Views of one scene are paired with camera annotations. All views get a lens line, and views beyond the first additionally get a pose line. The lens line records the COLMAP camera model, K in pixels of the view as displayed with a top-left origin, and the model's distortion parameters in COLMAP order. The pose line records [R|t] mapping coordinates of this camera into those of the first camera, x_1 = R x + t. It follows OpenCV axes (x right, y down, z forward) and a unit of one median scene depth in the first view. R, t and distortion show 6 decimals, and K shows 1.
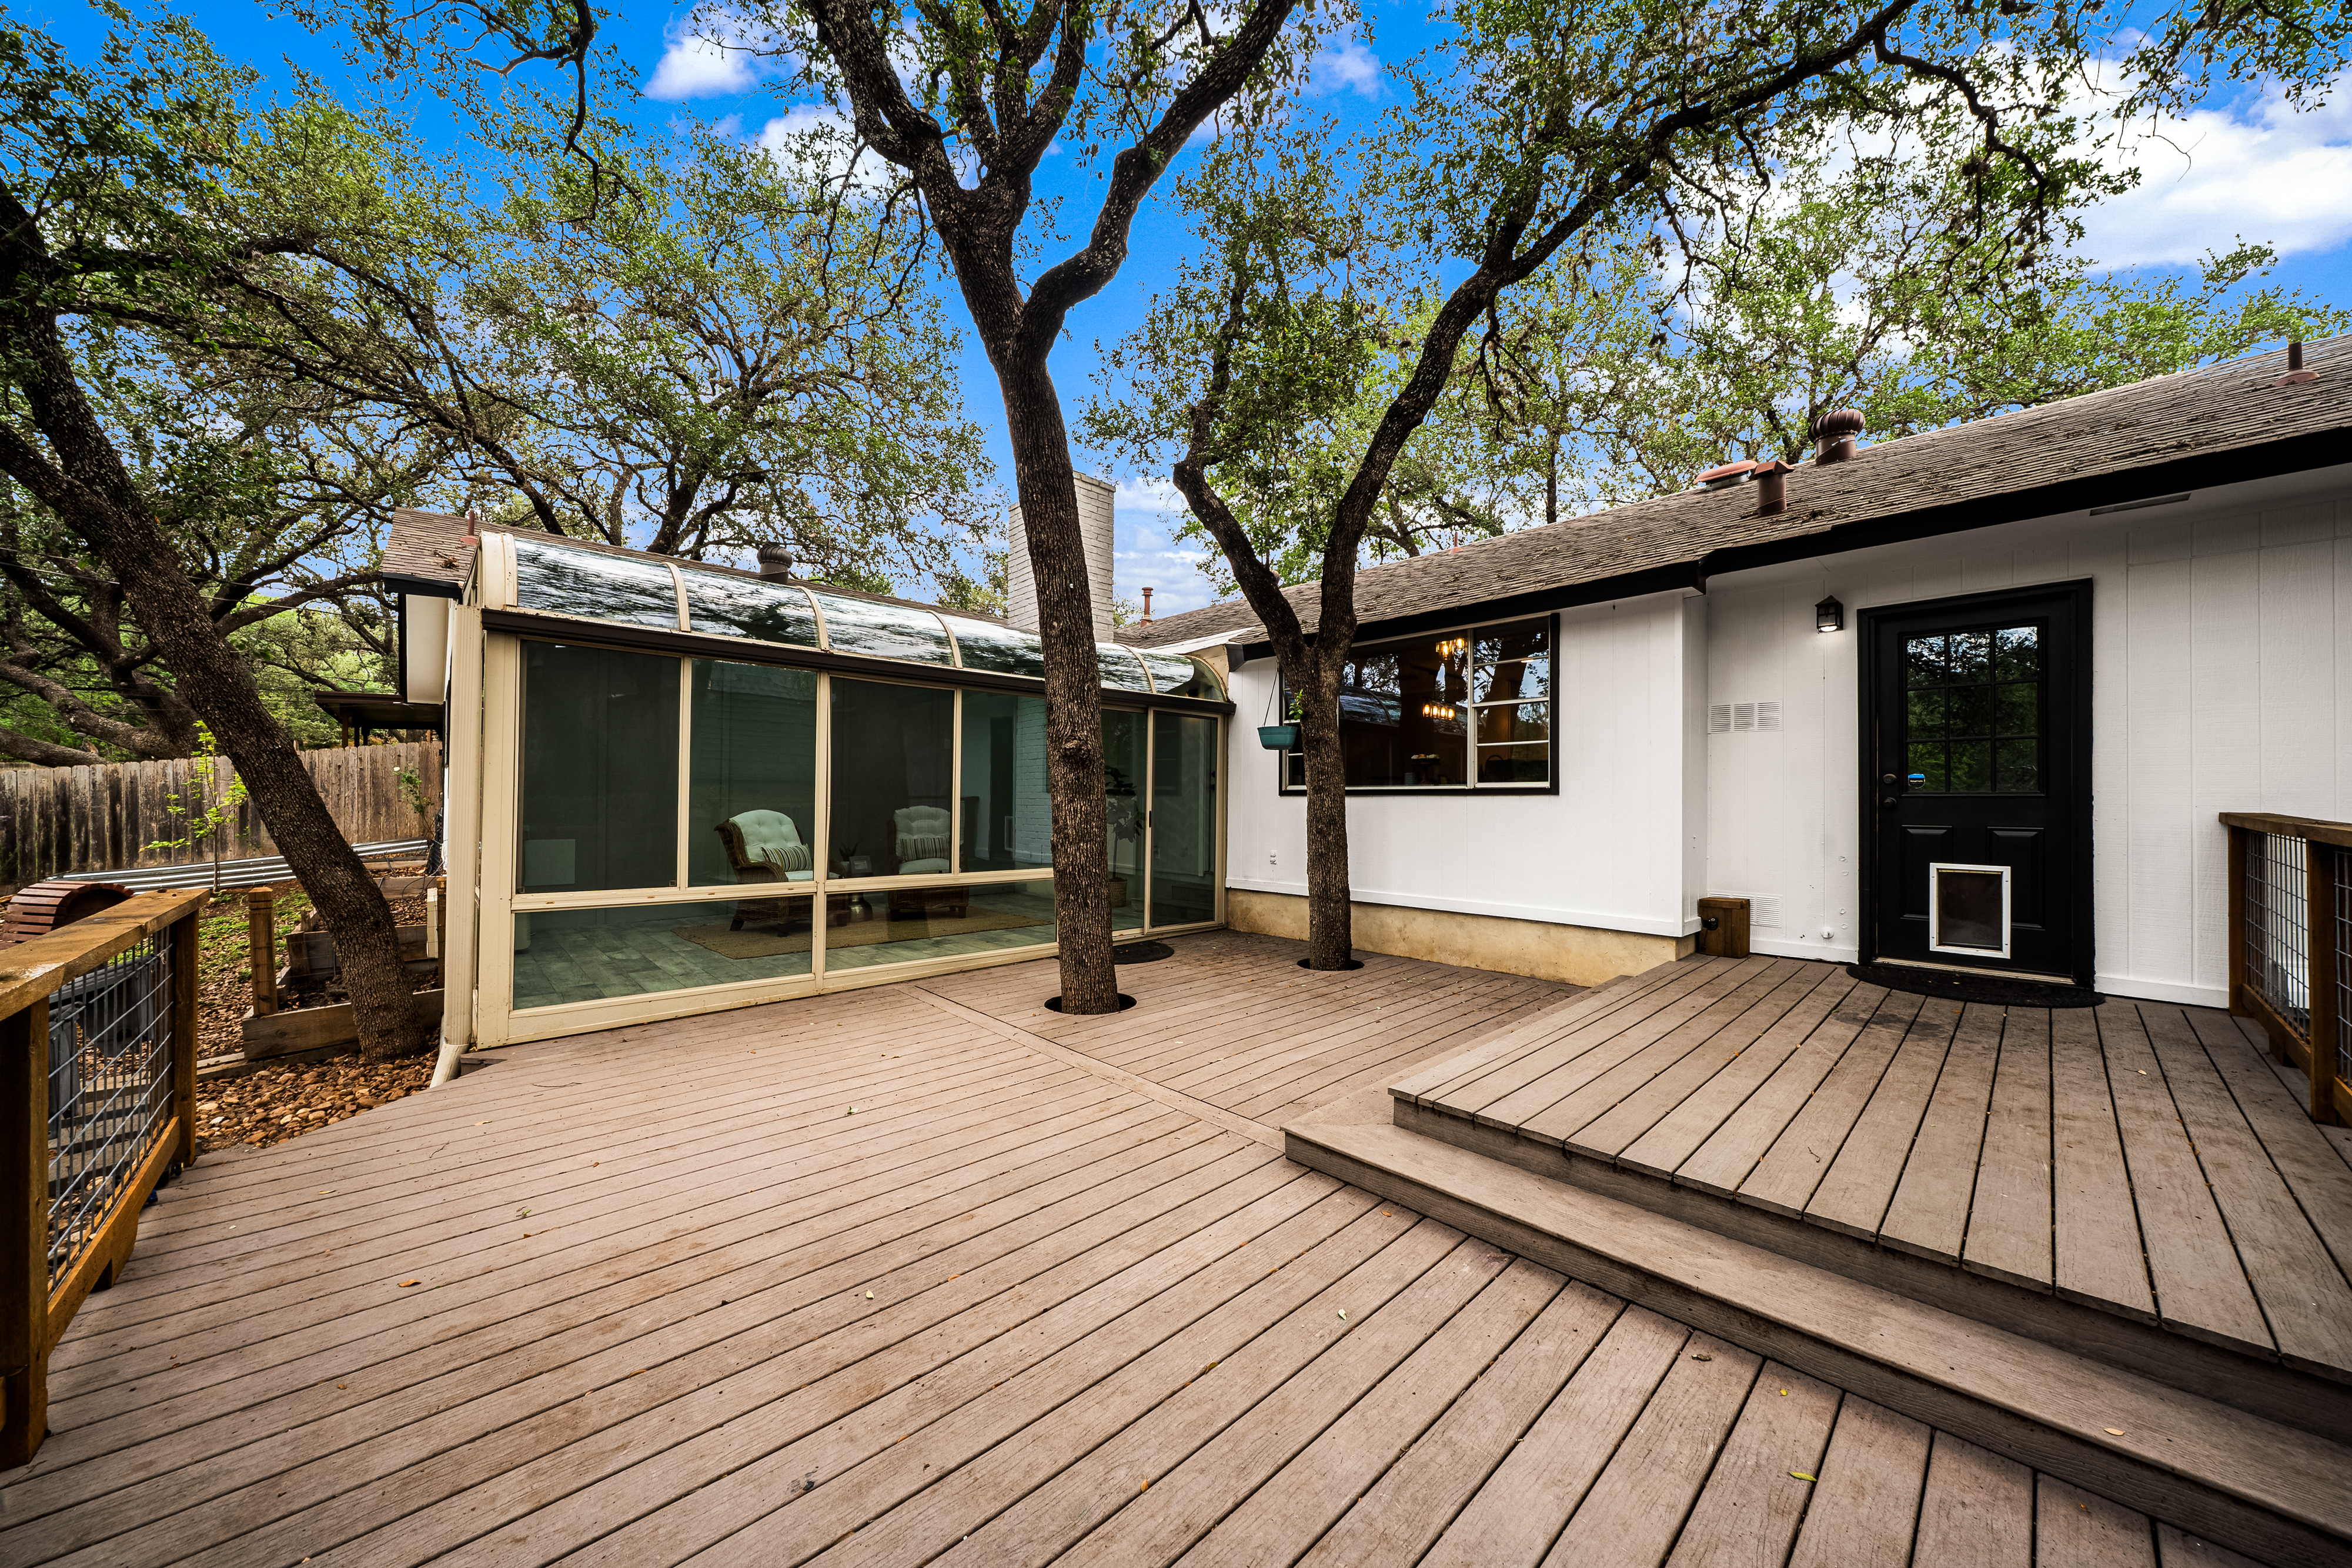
lens RADIAL K [[811.7, 0, 1182.6], [0, 811.7, 790.8], [0, 0, 1]] dist [-0.001756, -0.000150]
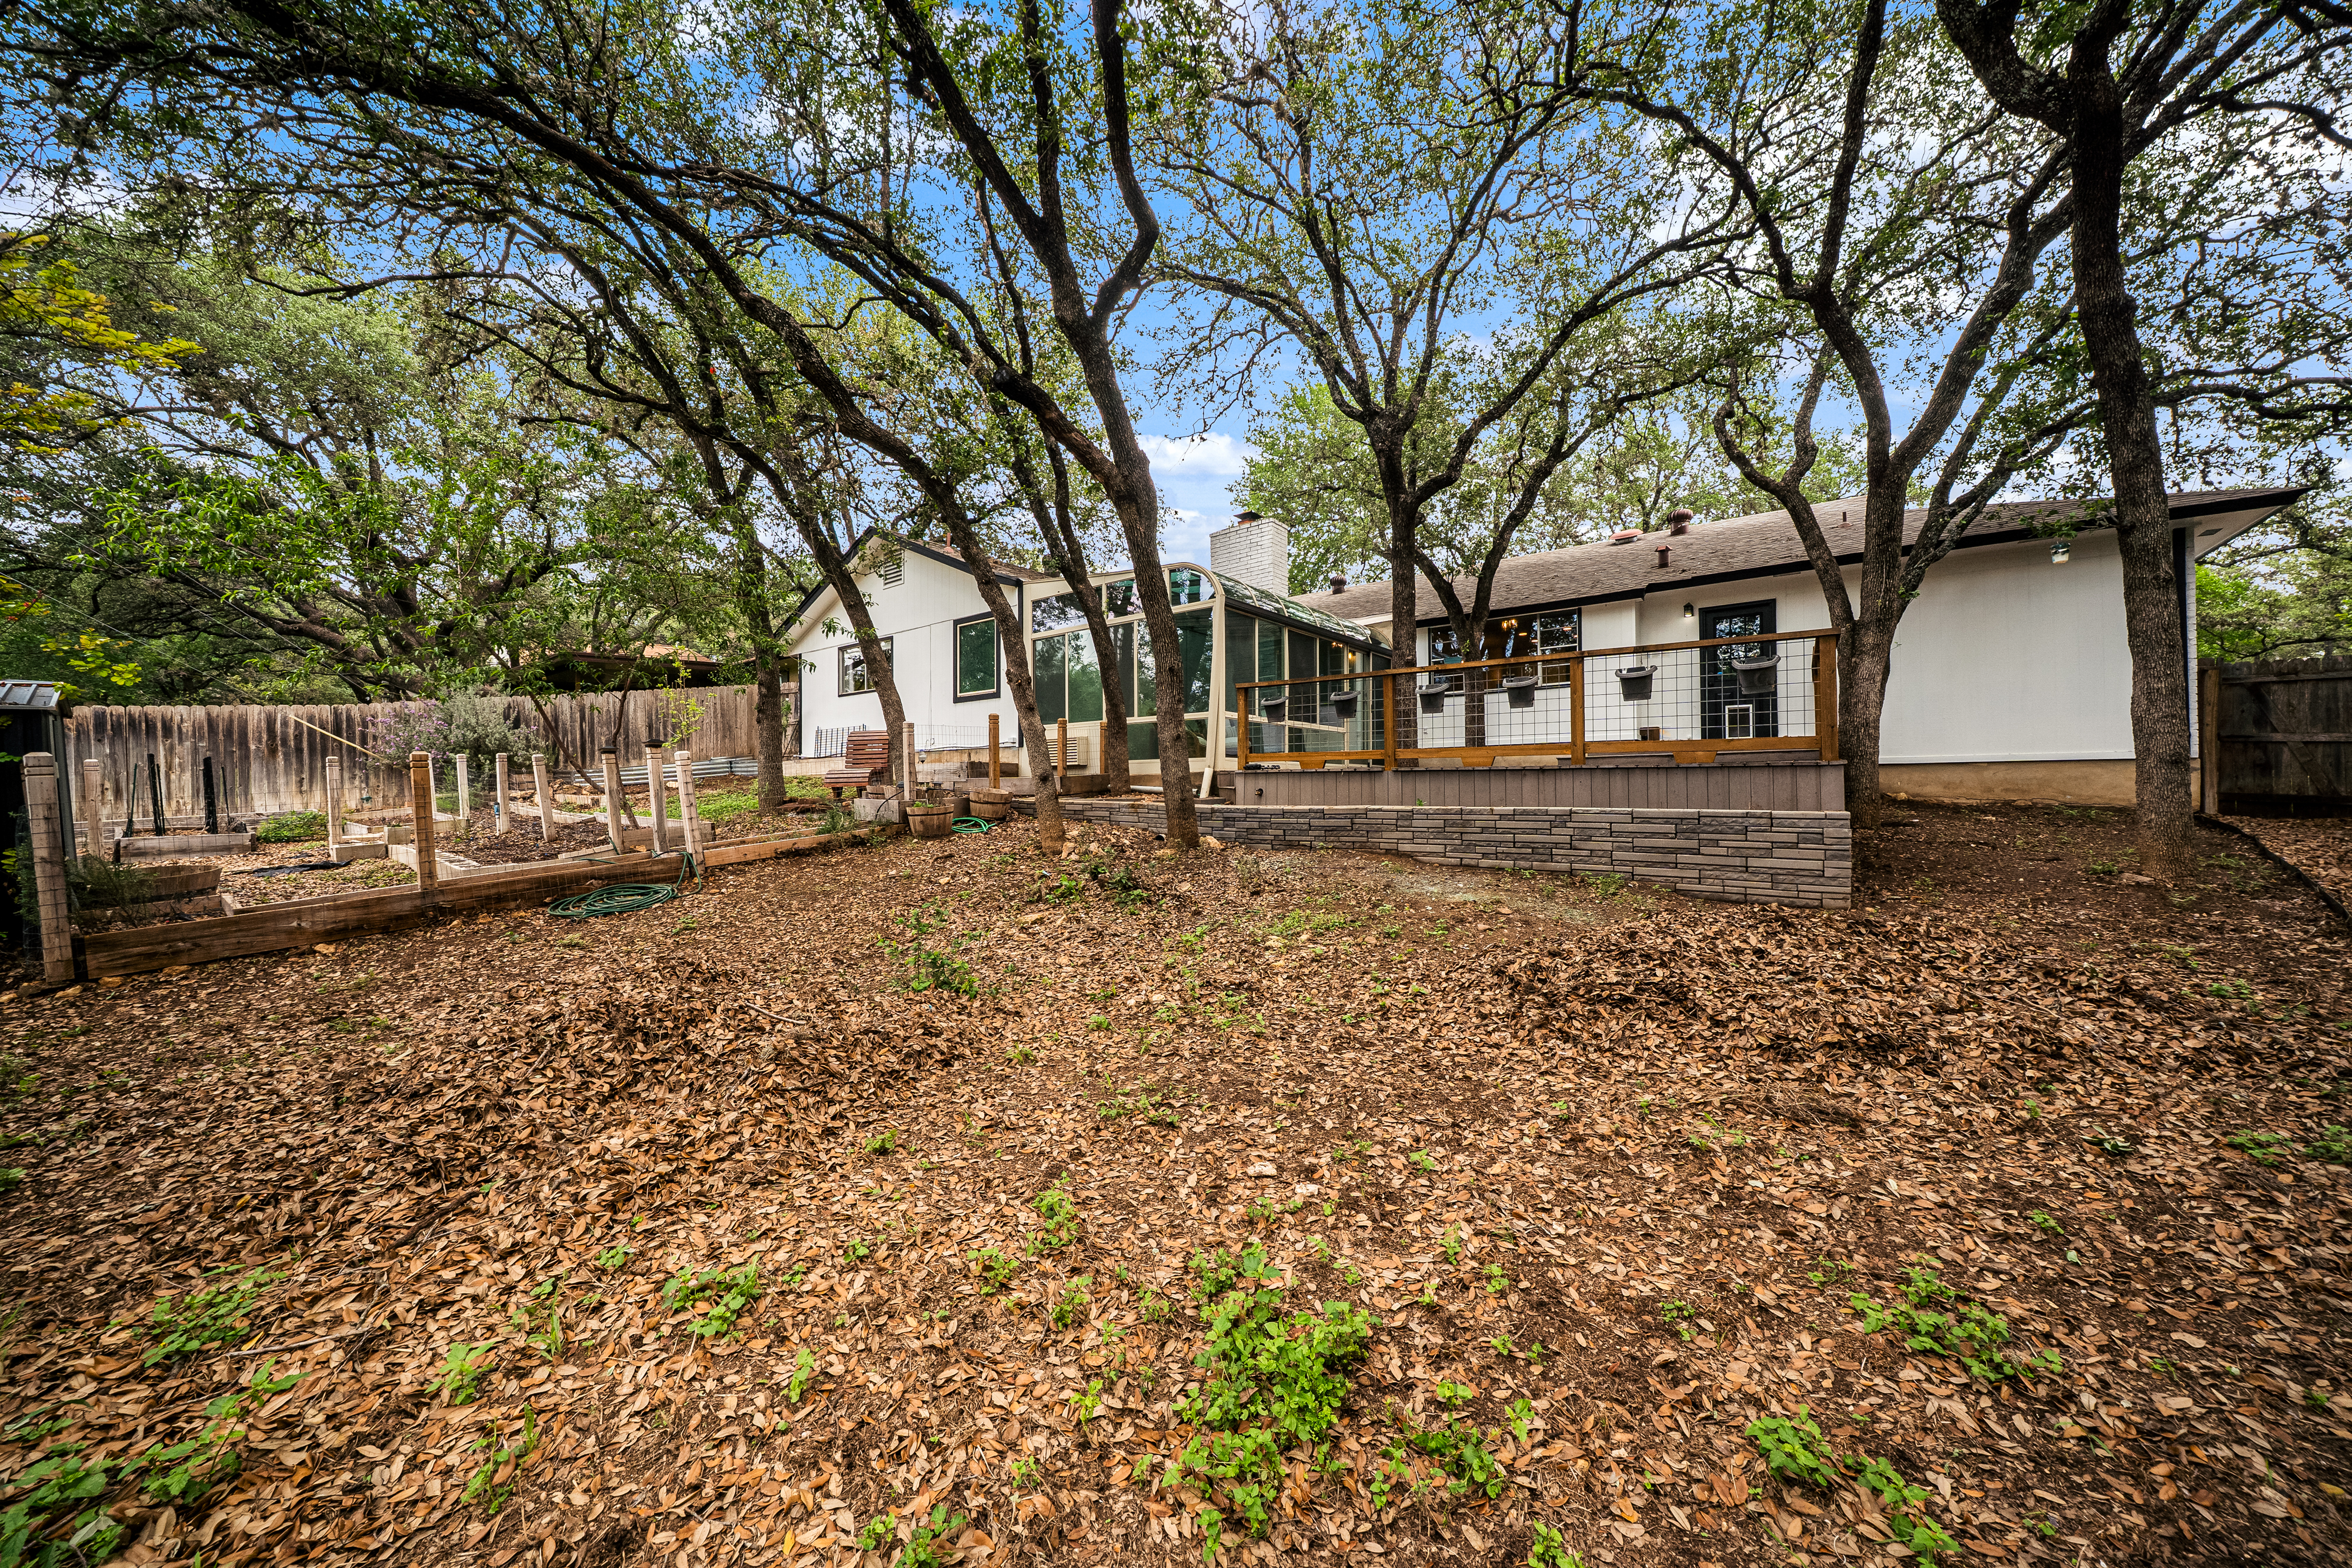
lens RADIAL K [[811.7, 0, 1175.8], [0, 811.7, 787.5], [0, 0, 1]] dist [-0.001756, -0.000150]
pose [[0.986689, -0.009541, 0.162339, -1.059827], [0.006533, 0.999797, 0.019050, 0.246717], [-0.162488, -0.017736, 0.986551, -1.108583]]
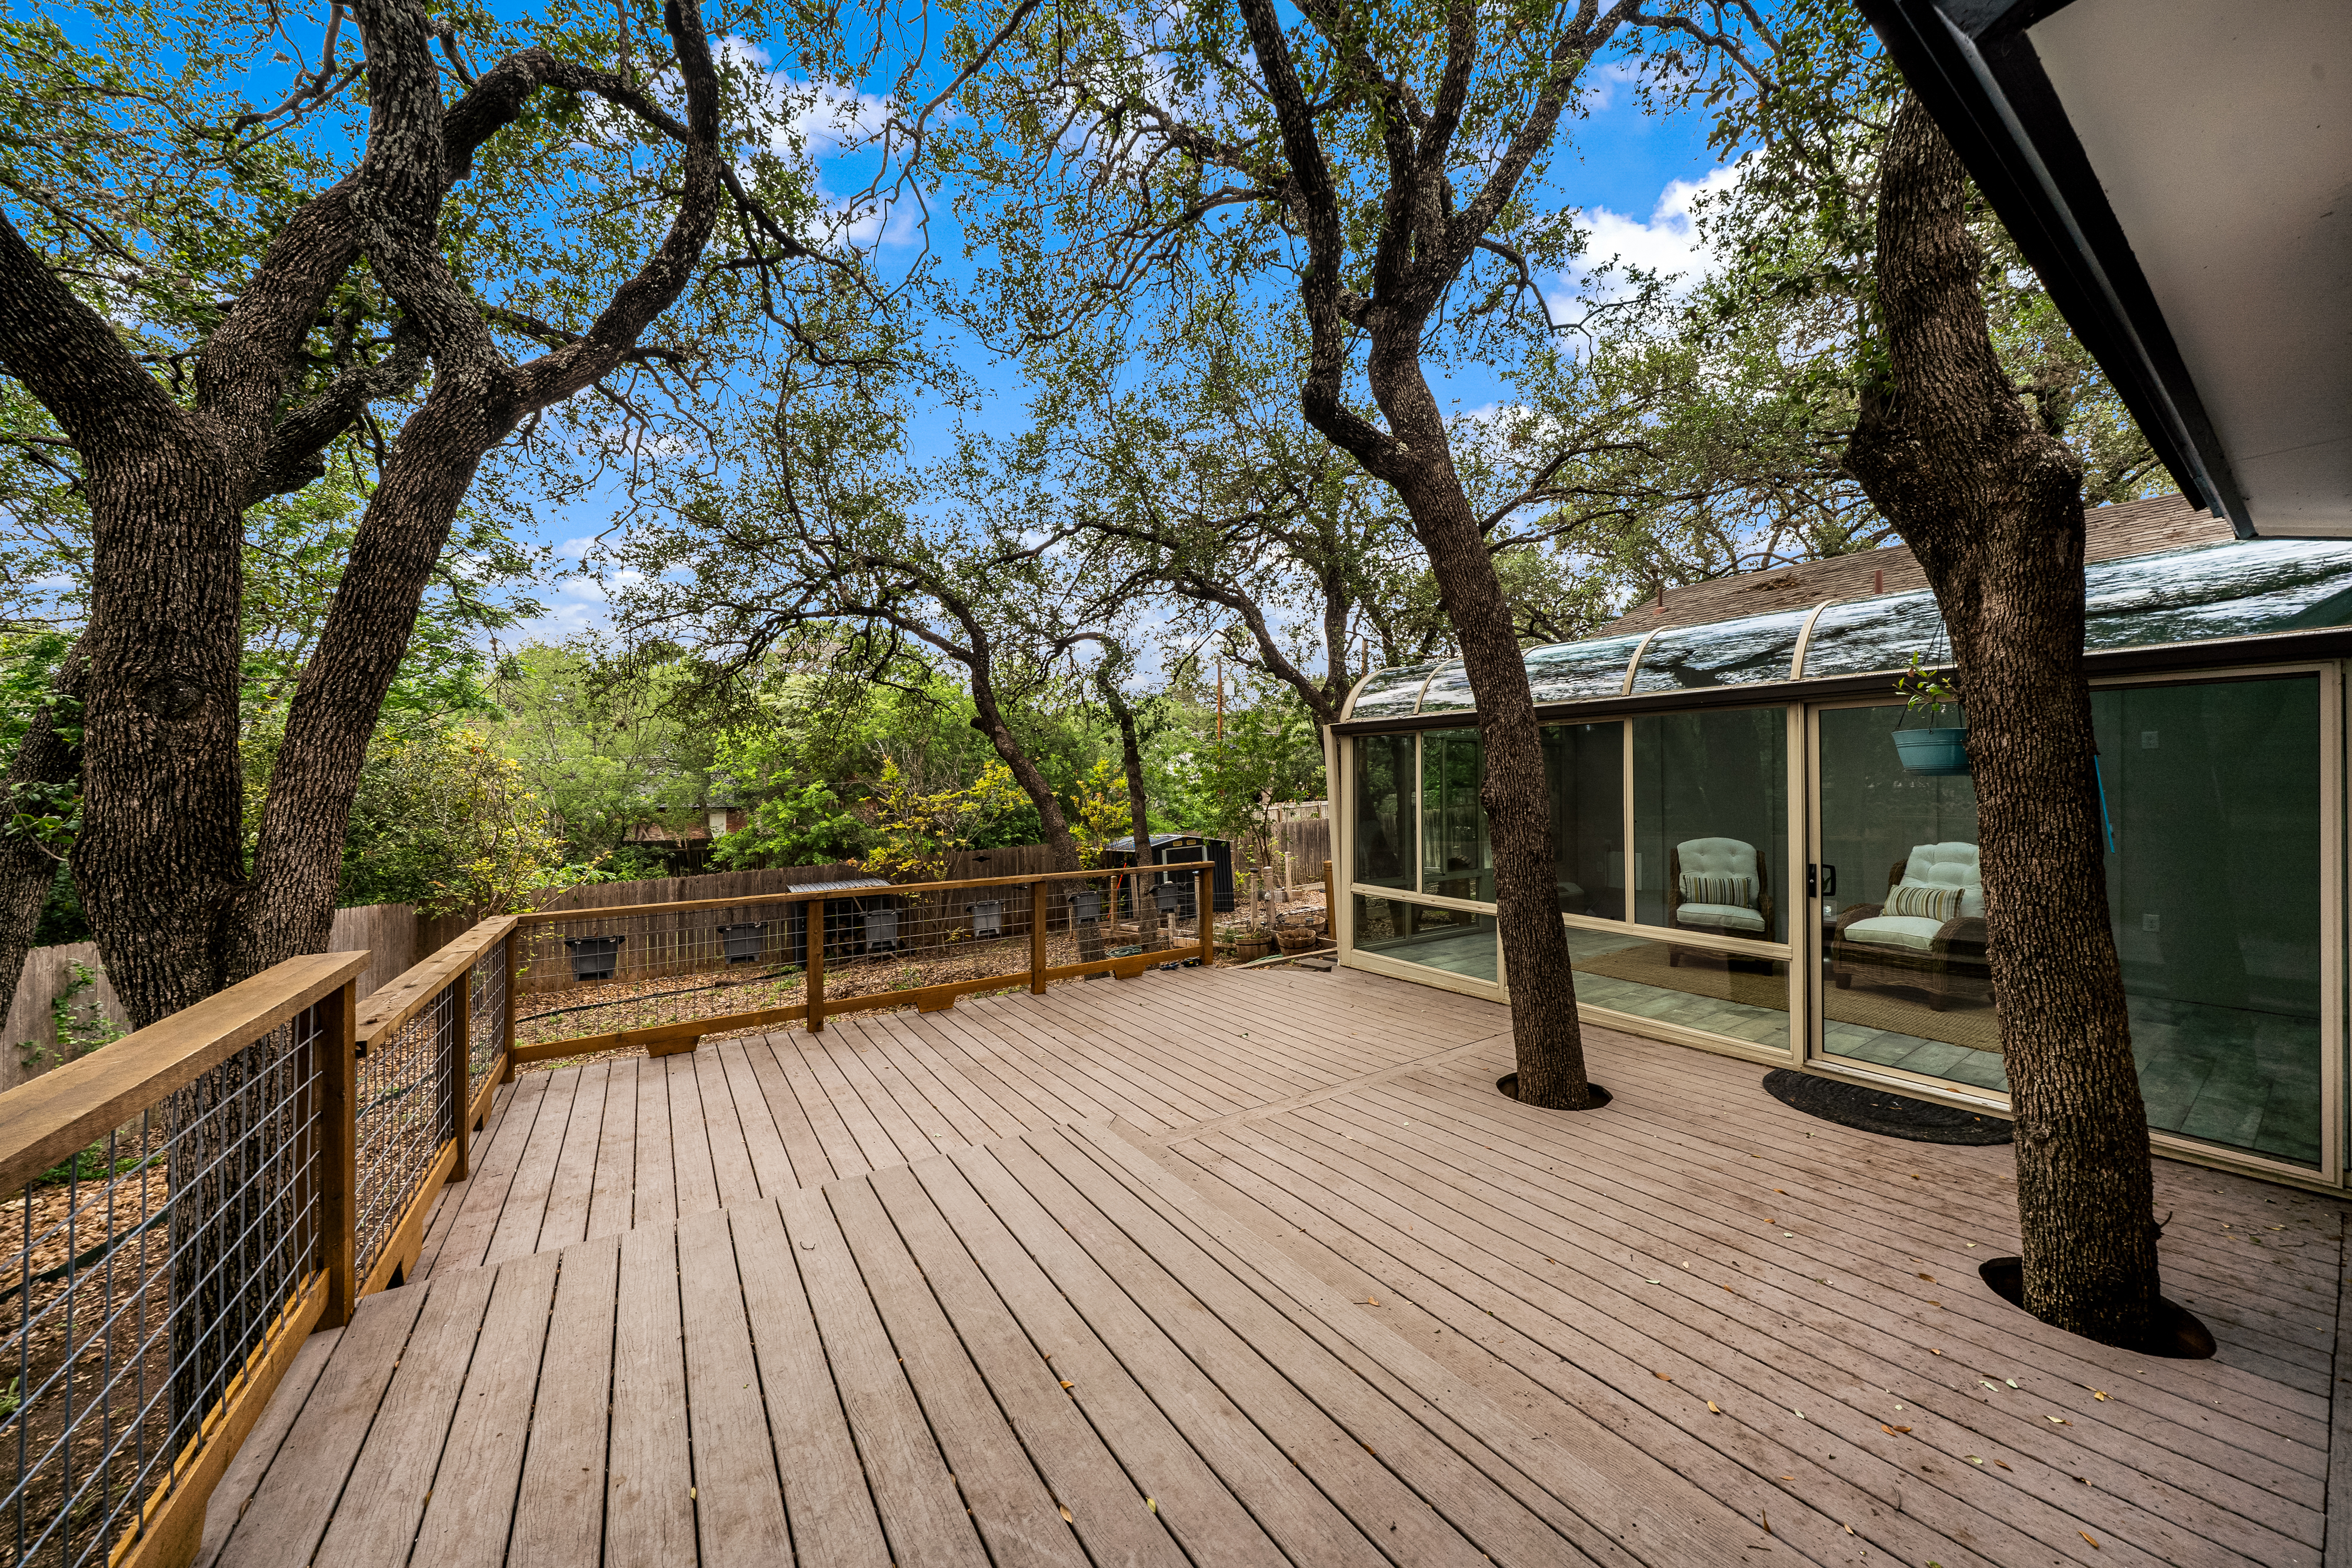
lens RADIAL K [[811.7, 0, 1179.2], [0, 811.7, 786.8], [0, 0, 1]] dist [-0.001756, -0.000150]
pose [[-0.167919, -0.008411, -0.985765, 1.177525], [0.015749, 0.999813, -0.011213, -0.080712], [0.985675, -0.017407, -0.167755, 1.127540]]
